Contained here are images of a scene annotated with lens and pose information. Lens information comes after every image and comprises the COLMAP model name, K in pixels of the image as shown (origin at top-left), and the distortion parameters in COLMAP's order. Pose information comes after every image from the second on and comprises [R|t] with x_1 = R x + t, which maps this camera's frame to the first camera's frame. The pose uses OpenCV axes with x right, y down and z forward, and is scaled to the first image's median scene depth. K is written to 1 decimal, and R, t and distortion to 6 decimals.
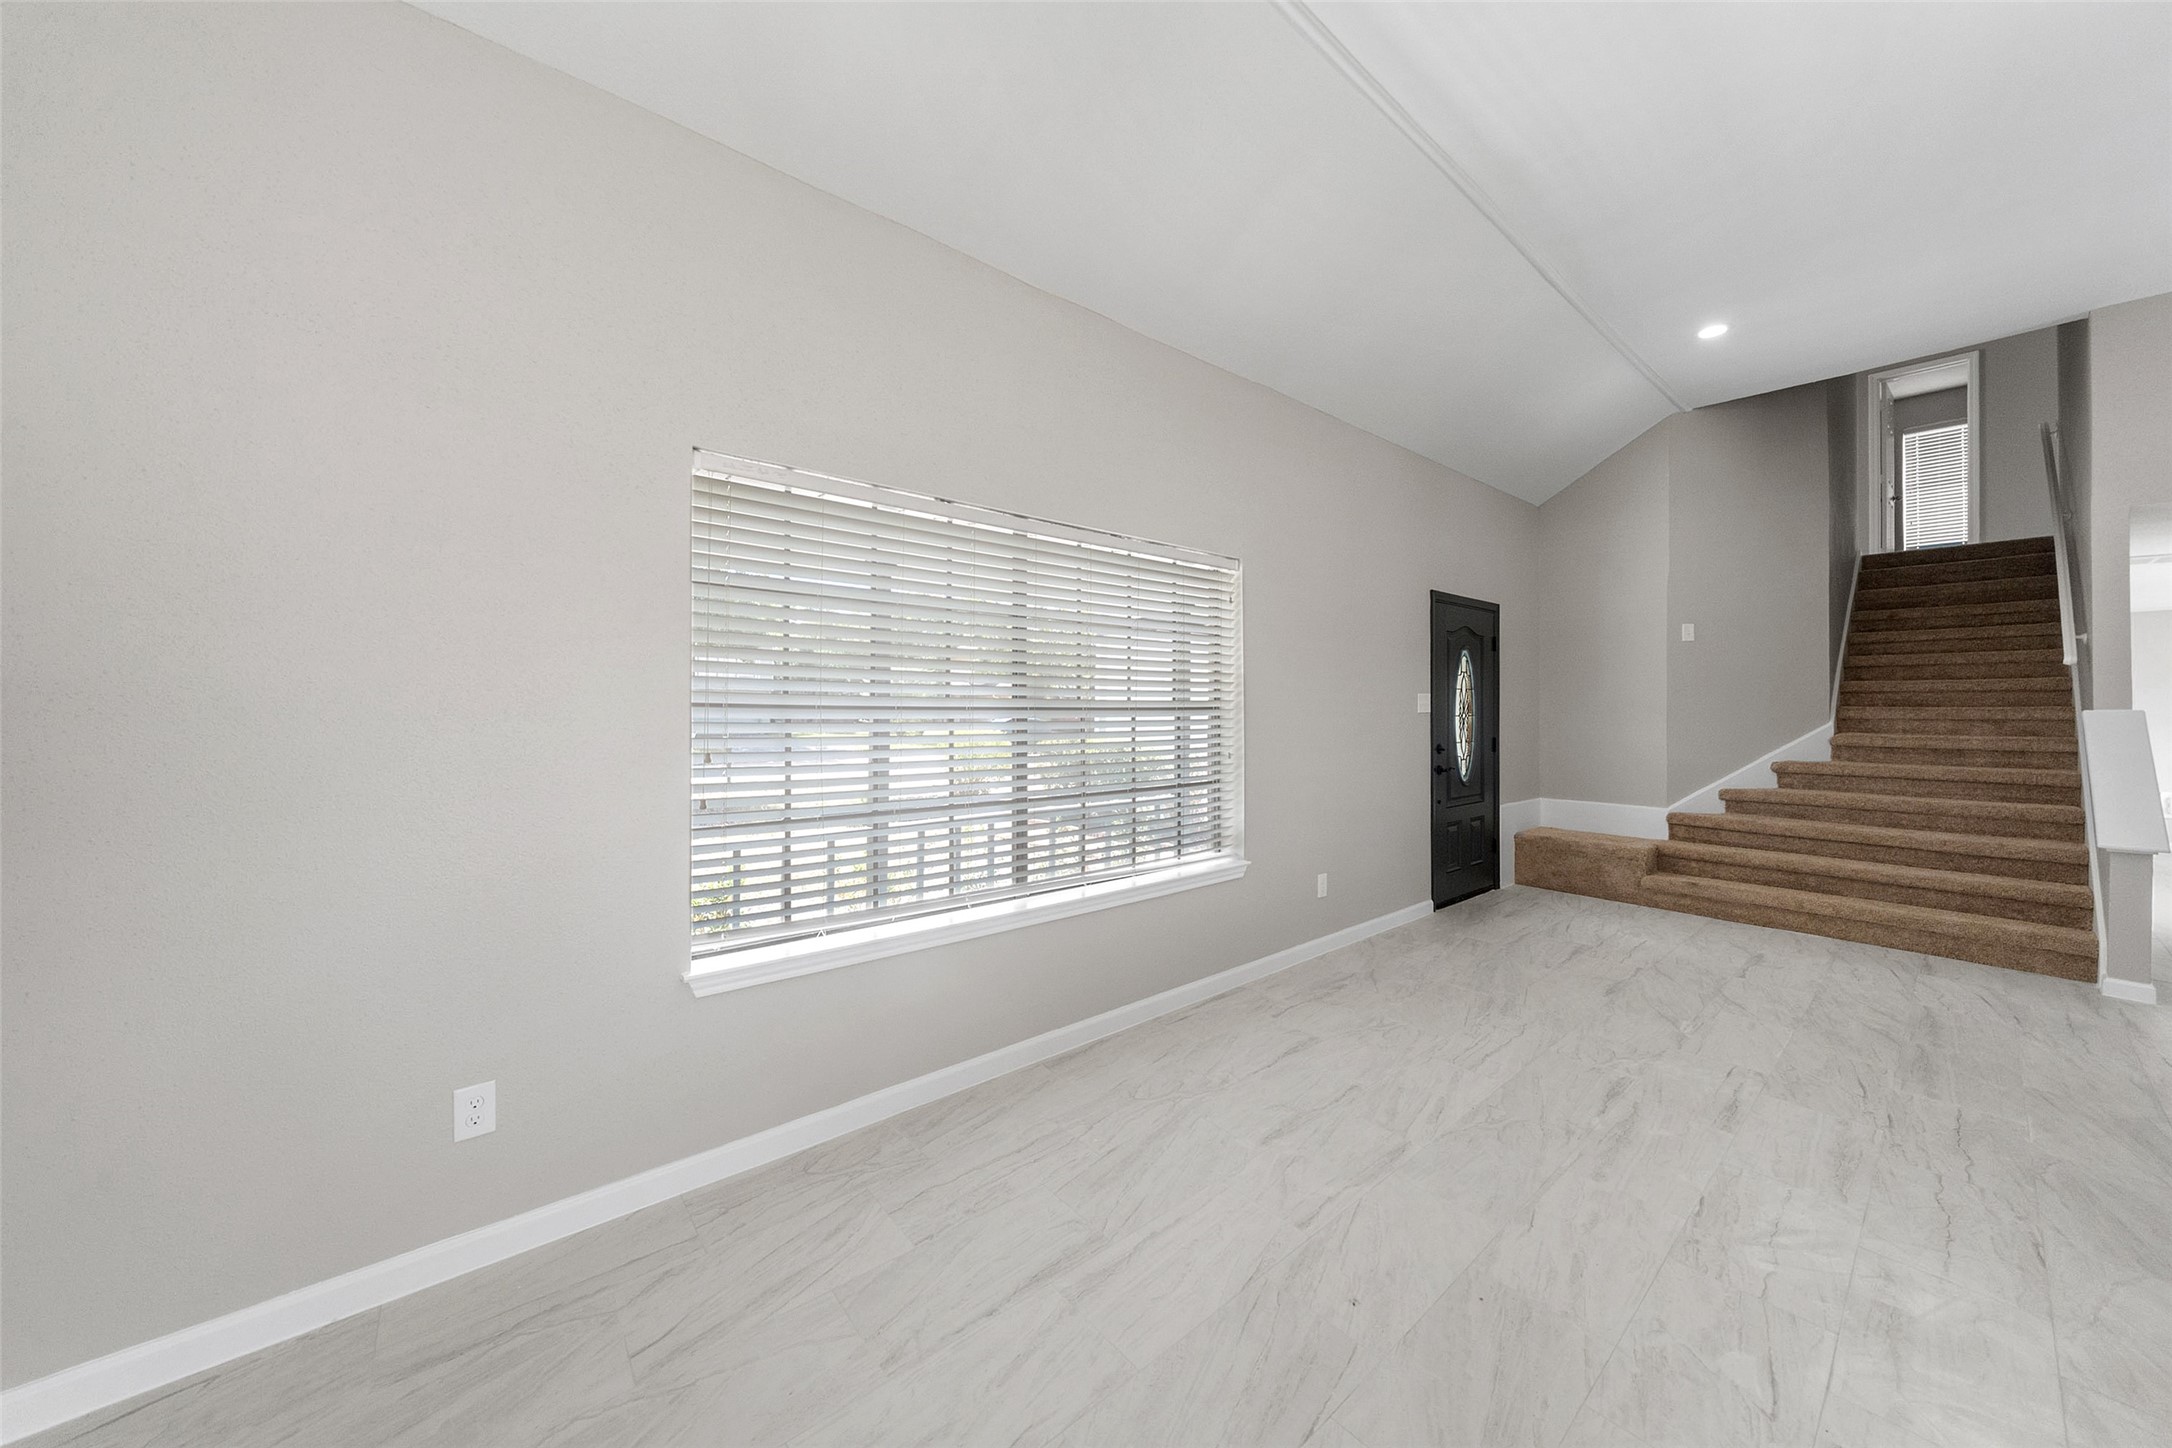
lens RADIAL K [[748.1, 0, 1092.1], [0, 748.1, 725.7], [0, 0, 1]] dist [-0.003059, -0.000055]
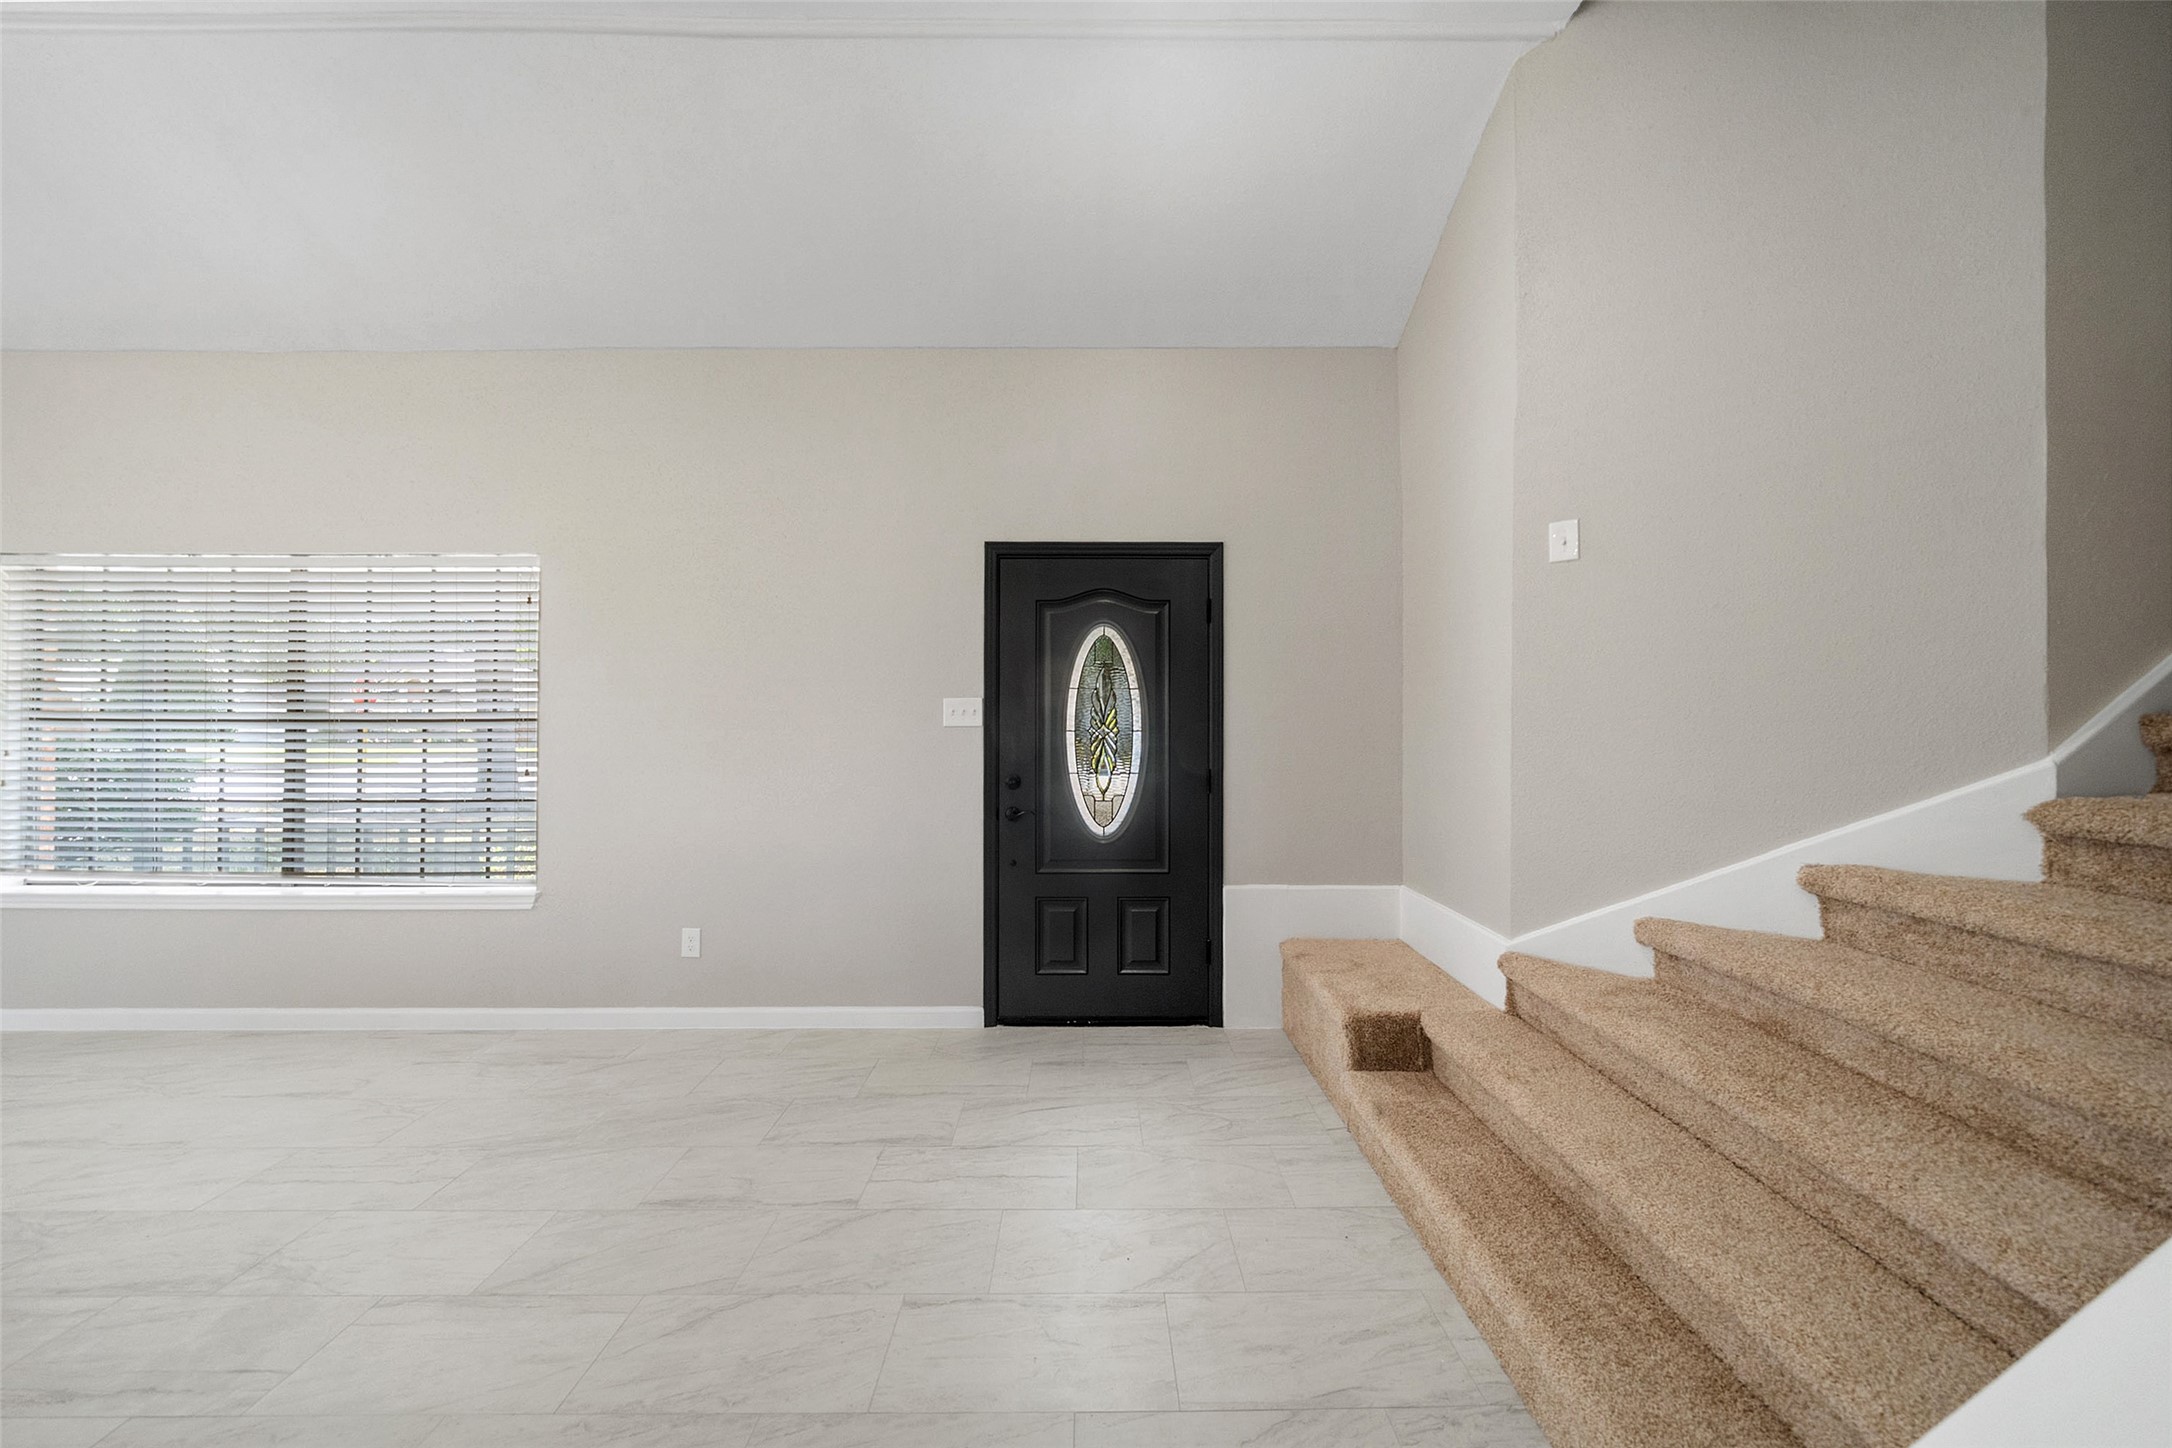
lens RADIAL K [[748.1, 0, 1090.0], [0, 748.1, 730.7], [0, 0, 1]] dist [-0.003059, -0.000055]
pose [[0.769073, 0.004596, -0.639145, 1.287208], [-0.013635, 0.999865, -0.009218, -0.010929], [0.639016, 0.015804, 0.769031, 0.739197]]
